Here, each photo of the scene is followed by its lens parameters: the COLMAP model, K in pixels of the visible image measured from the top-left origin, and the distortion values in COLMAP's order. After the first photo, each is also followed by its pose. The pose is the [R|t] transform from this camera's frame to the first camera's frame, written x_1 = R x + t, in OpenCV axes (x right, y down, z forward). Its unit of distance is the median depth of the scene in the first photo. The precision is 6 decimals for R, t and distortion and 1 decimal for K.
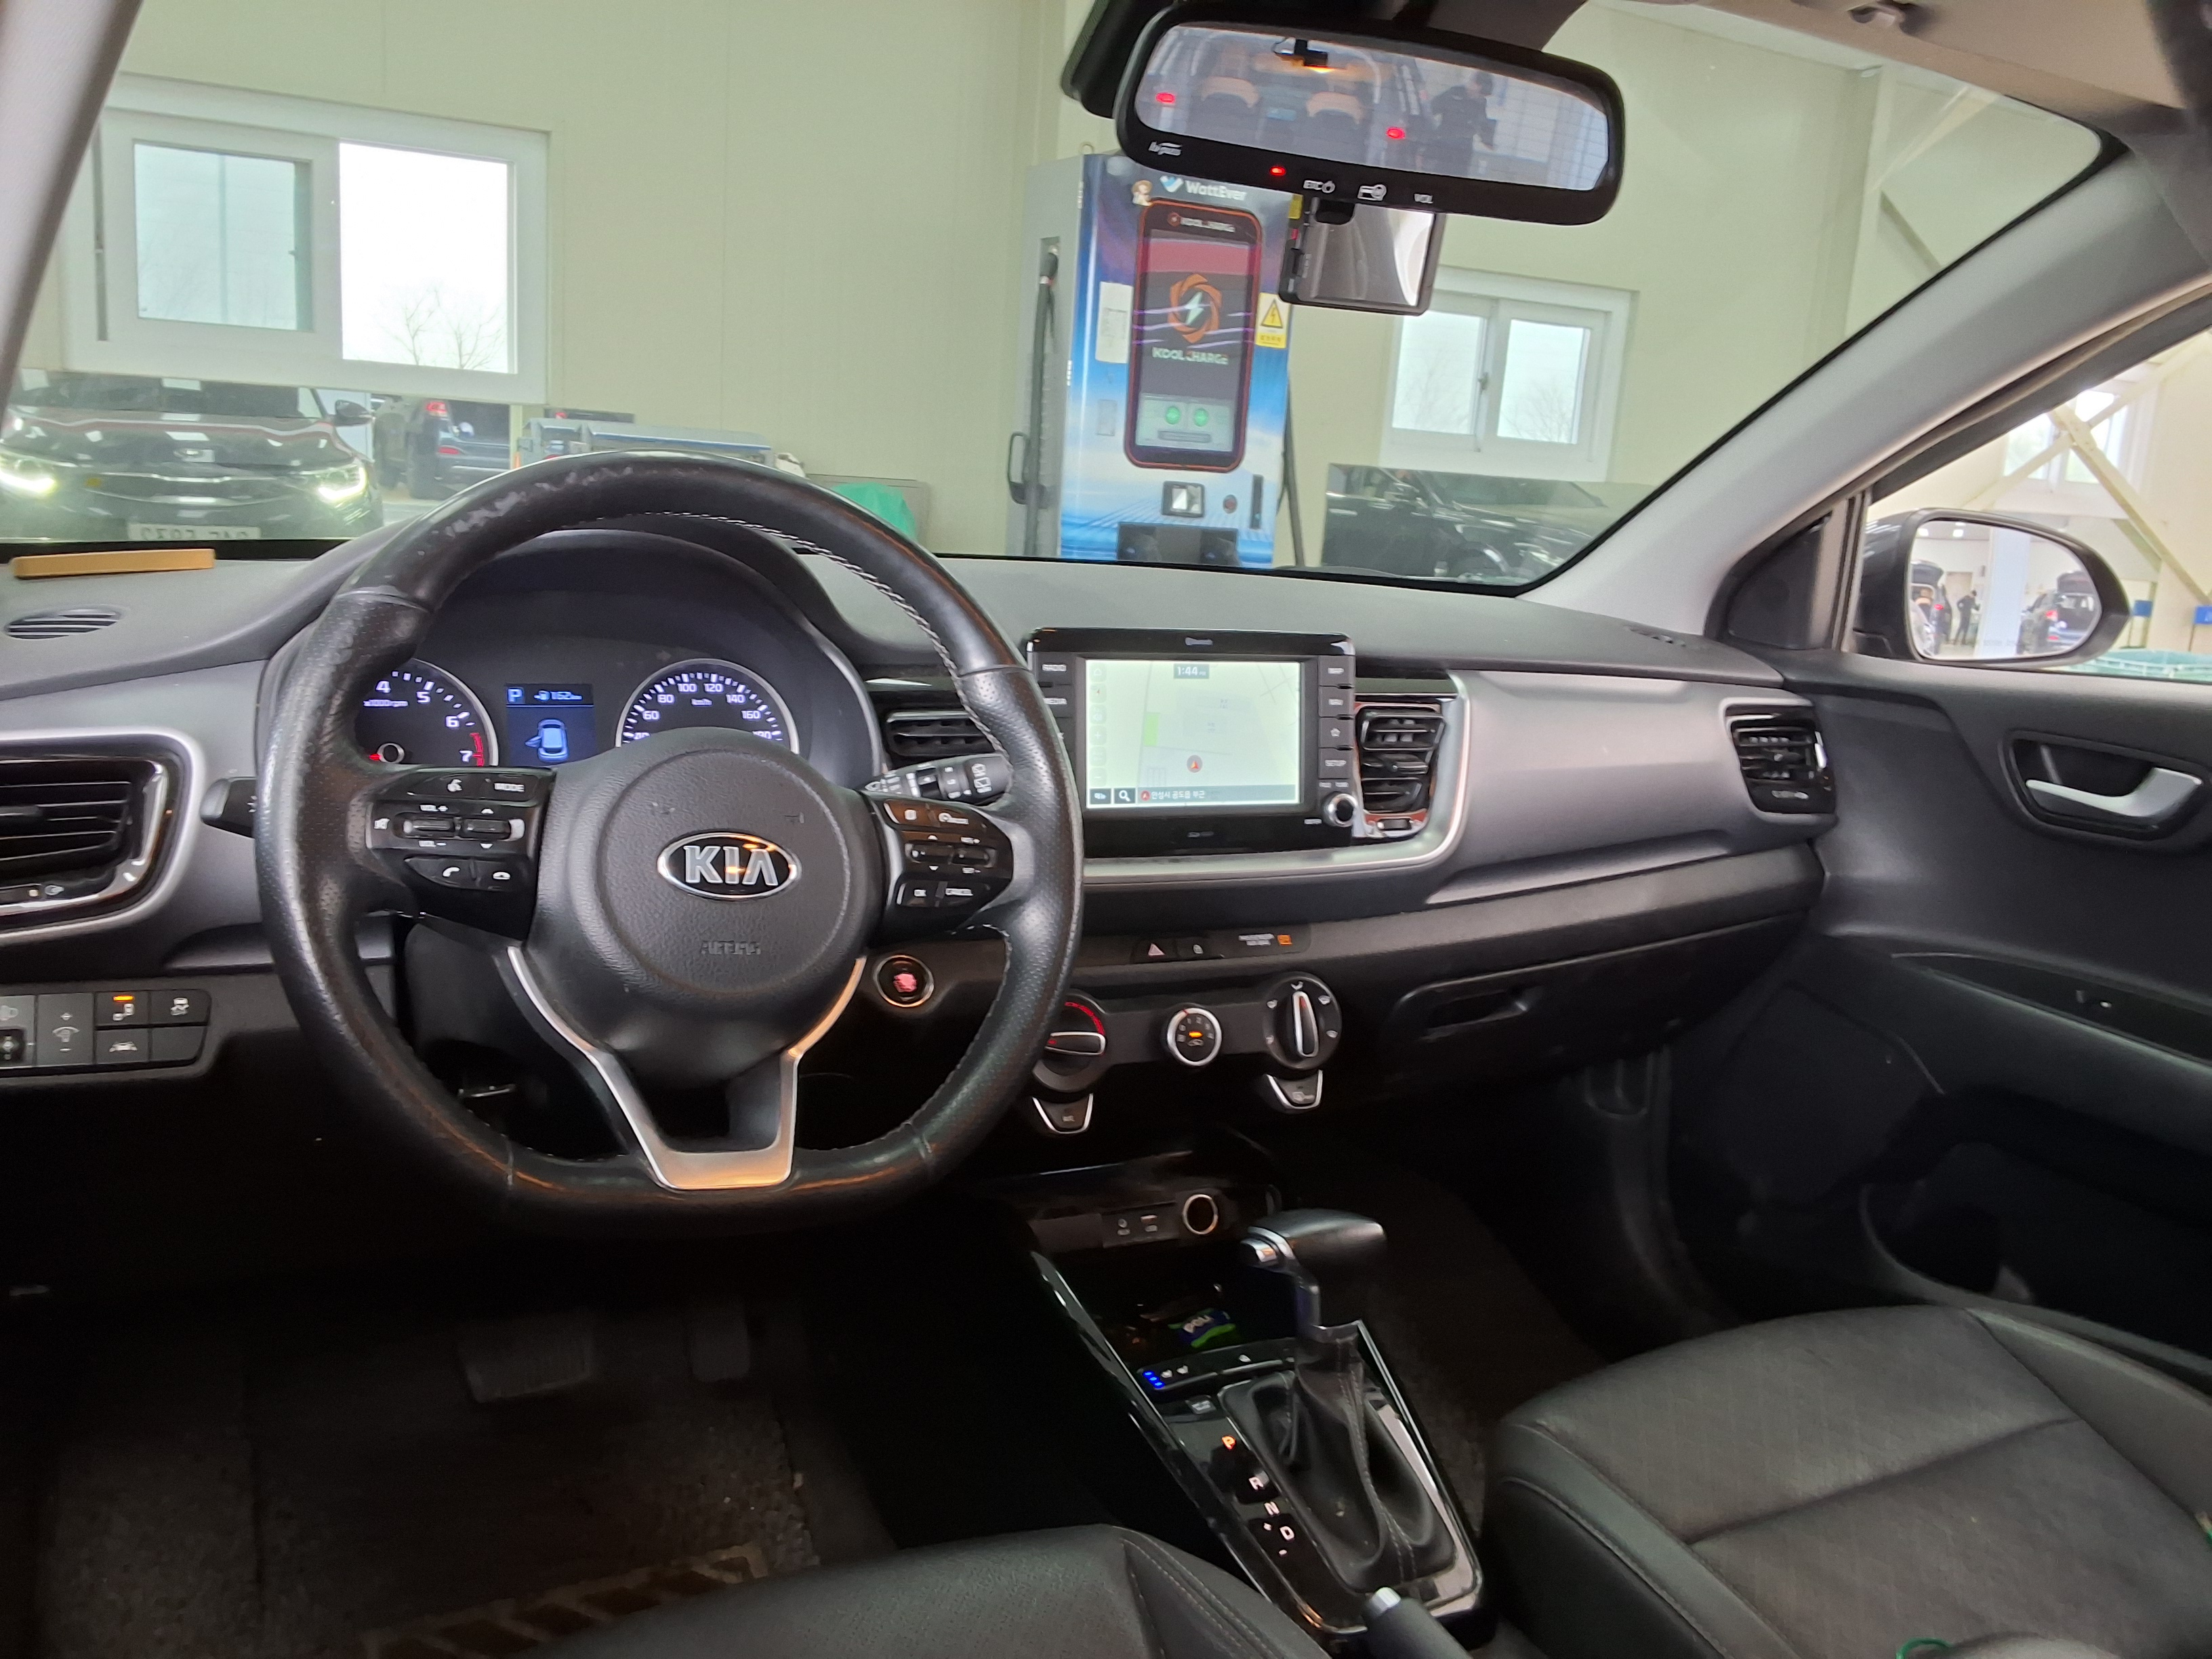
lens RADIAL K [[1778.3, 0, 1106.0], [0, 1778.3, 829.5], [0, 0, 1]] dist [0.094836, -0.149452]
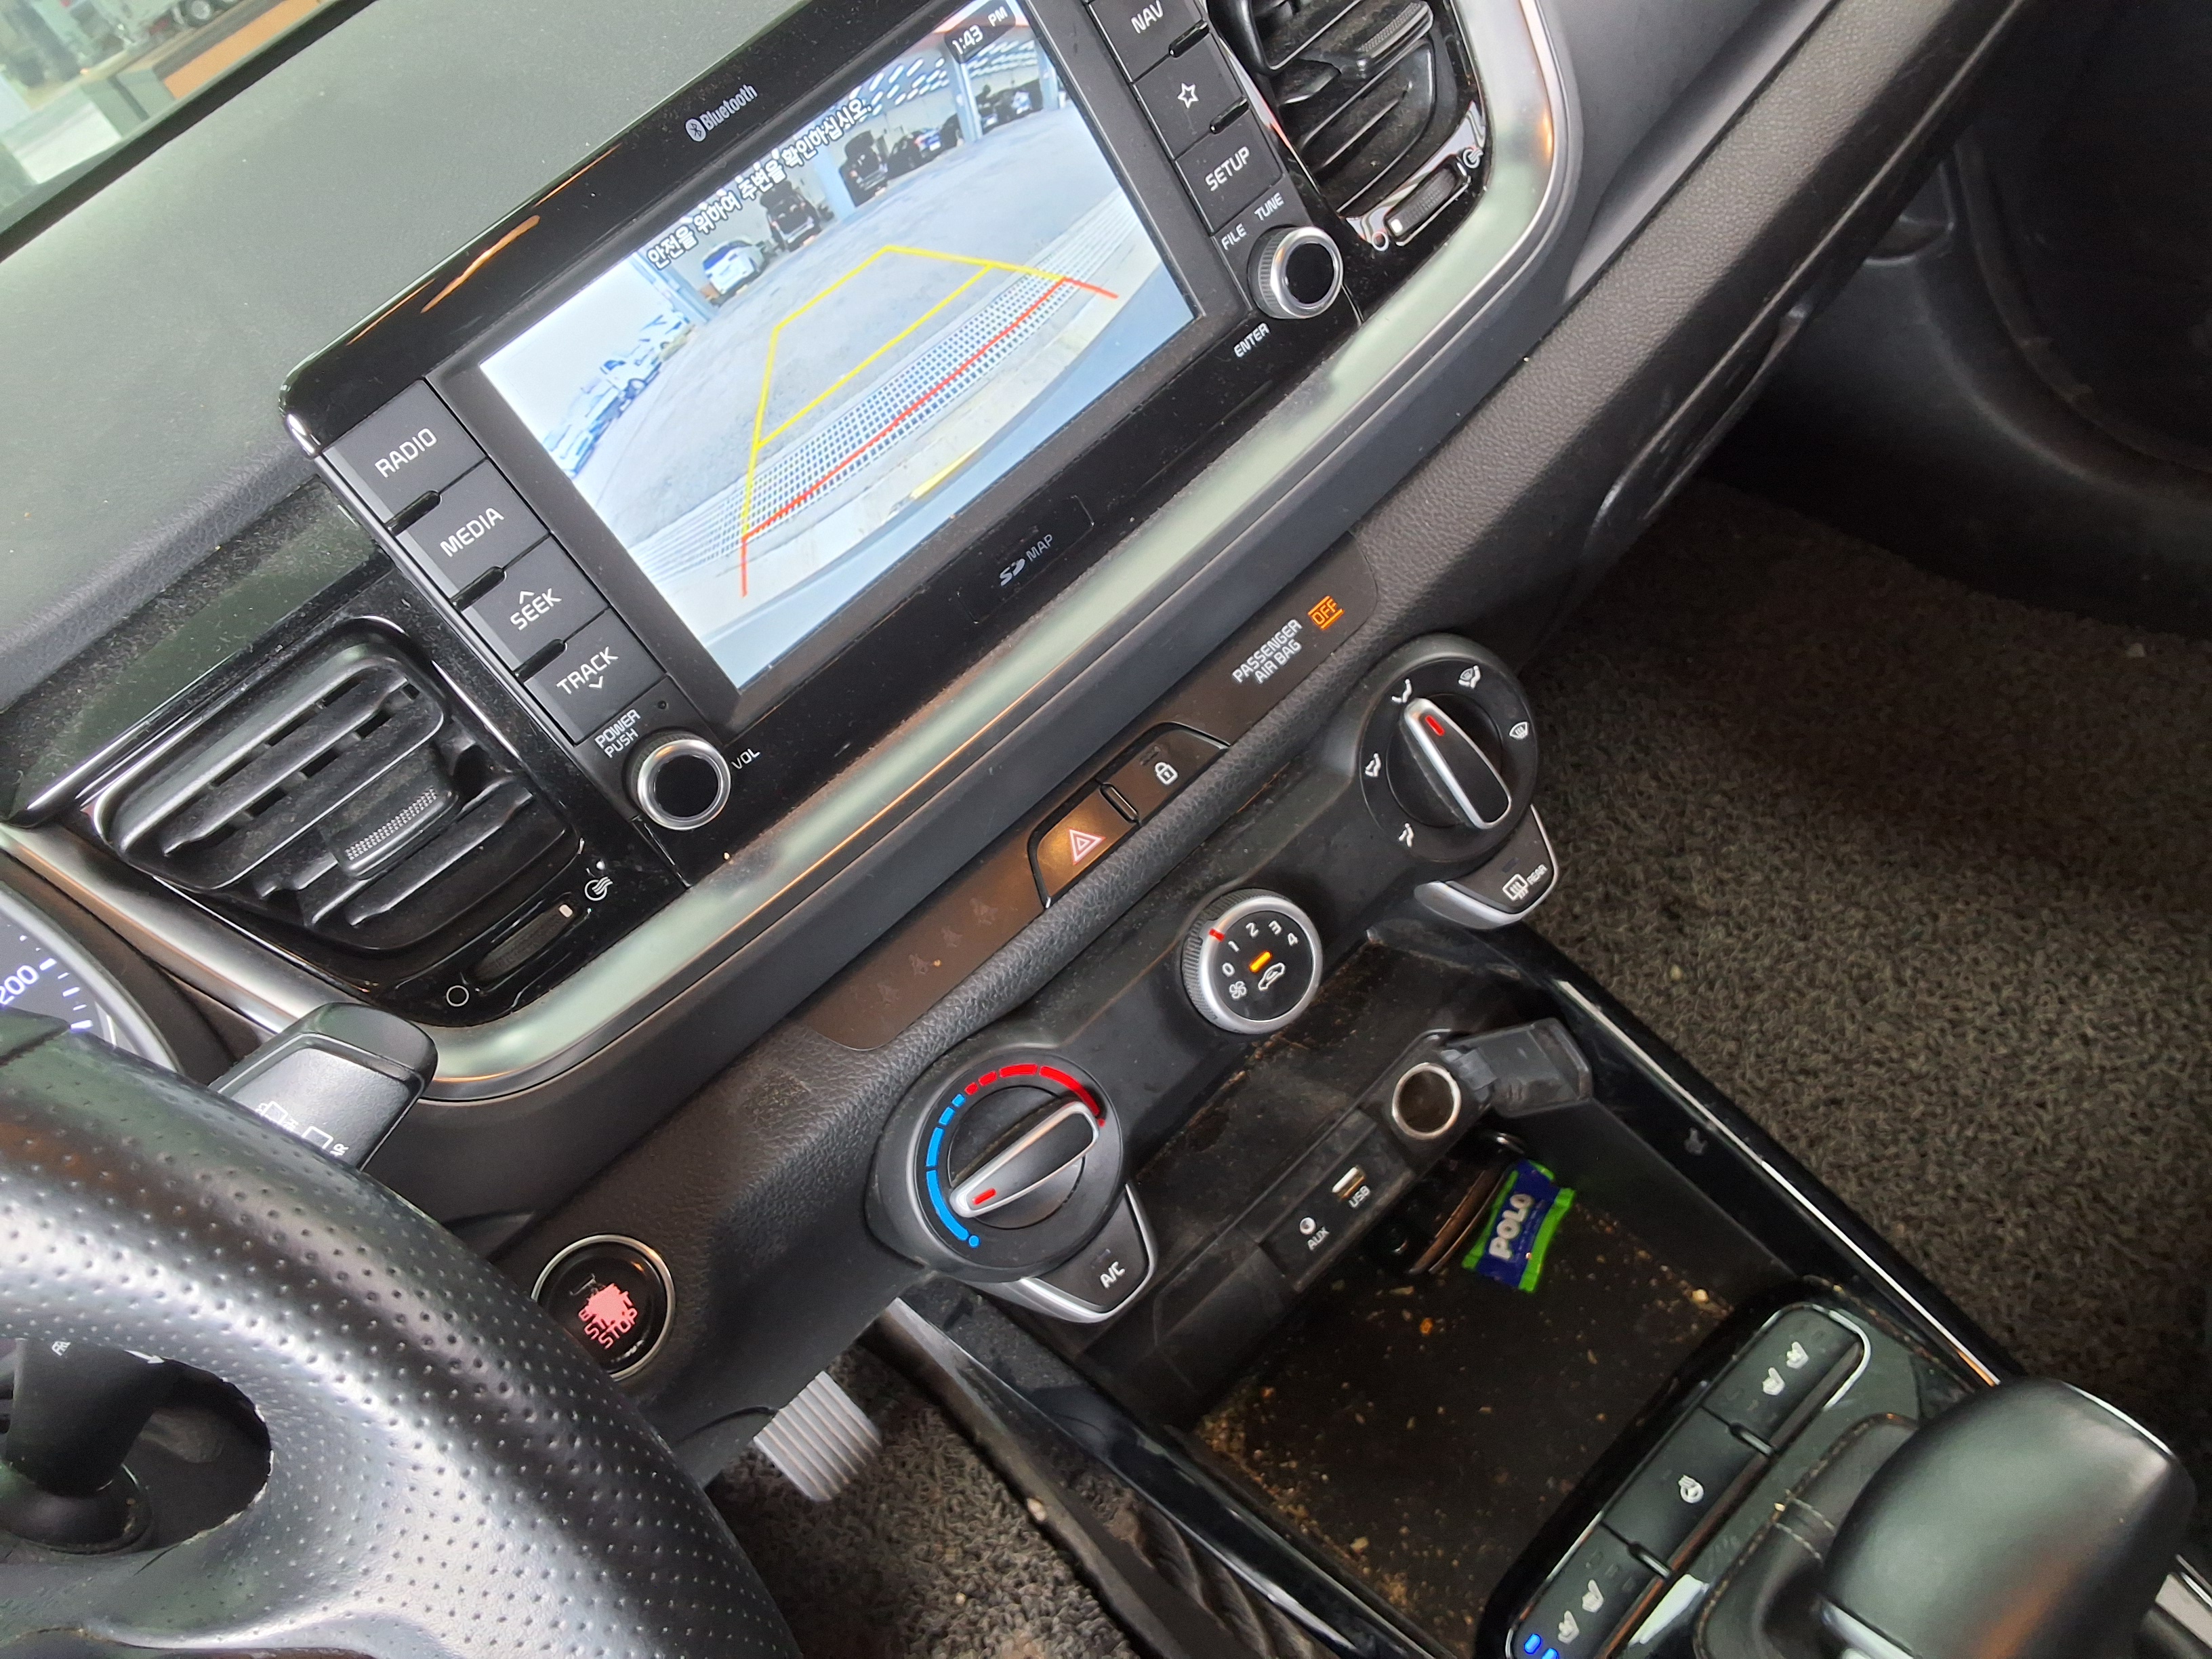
lens RADIAL K [[1778.3, 0, 1106.0], [0, 1778.3, 829.5], [0, 0, 1]] dist [0.094836, -0.149452]
pose [[0.854120, -0.486742, -0.183199, 0.026113], [0.516541, 0.752937, 0.407763, -0.024329], [-0.060538, -0.442909, 0.894521, 0.143973]]
